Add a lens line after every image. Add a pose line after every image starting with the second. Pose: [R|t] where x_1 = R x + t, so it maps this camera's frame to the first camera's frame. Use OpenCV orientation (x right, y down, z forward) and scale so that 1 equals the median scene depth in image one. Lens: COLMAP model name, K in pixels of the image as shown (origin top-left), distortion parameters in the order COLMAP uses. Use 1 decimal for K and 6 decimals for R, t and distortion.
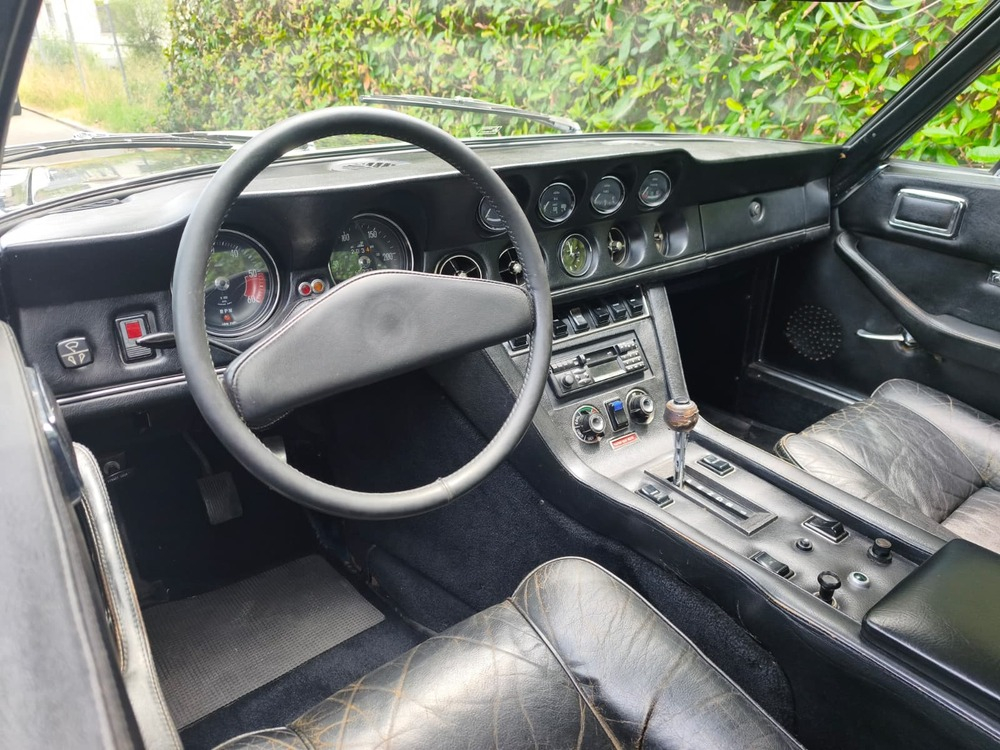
lens RADIAL K [[688.1, 0, 519.8], [0, 688.1, 355.0], [0, 0, 1]] dist [-0.003741, -0.006555]
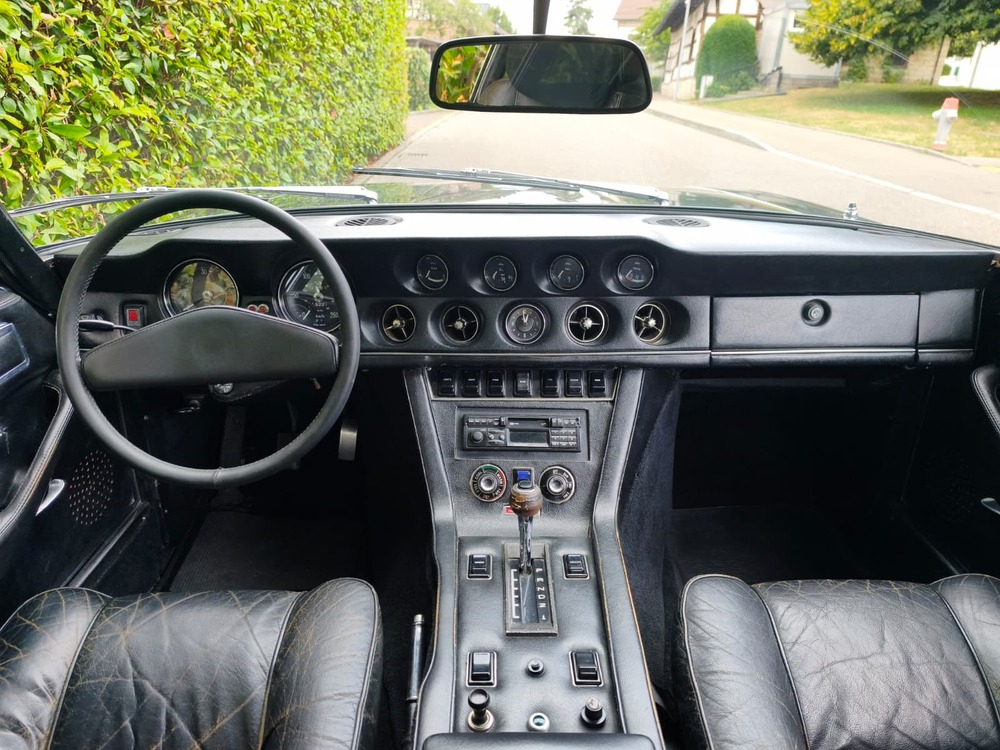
lens RADIAL K [[688.1, 0, 519.8], [0, 688.1, 355.0], [0, 0, 1]] dist [-0.003741, -0.006555]
pose [[0.813335, 0.204996, -0.544484, 0.664469], [-0.230396, 0.972846, 0.022113, -0.122383], [0.534232, 0.107462, 0.838480, 0.123887]]
